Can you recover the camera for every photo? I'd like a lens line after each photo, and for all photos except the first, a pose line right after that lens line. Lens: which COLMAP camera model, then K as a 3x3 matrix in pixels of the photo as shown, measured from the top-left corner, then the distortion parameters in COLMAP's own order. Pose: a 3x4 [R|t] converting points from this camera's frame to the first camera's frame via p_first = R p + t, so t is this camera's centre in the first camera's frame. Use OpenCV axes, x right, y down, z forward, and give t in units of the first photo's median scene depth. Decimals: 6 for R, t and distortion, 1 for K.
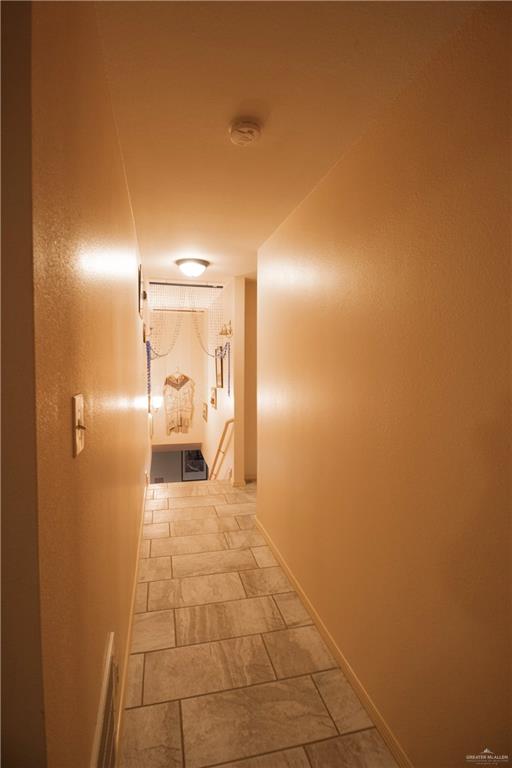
lens RADIAL K [[362.7, 0, 256.0], [0, 362.7, 384.0], [0, 0, 1]] dist [-0.011677, -0.000297]
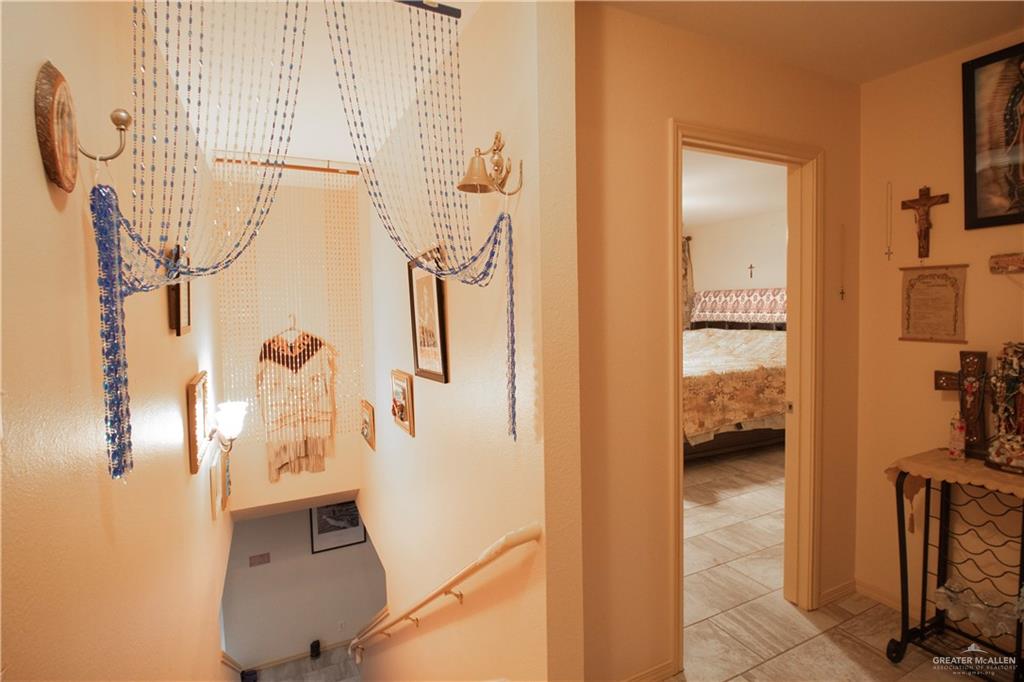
lens RADIAL K [[483.6, 0, 511.0], [0, 483.6, 328.1], [0, 0, 1]] dist [-0.011677, -0.000297]
pose [[0.978016, -0.036456, 0.205317, -0.086767], [0.036925, 0.999317, 0.001549, -0.024445], [-0.205233, 0.006066, 0.978694, 0.416775]]
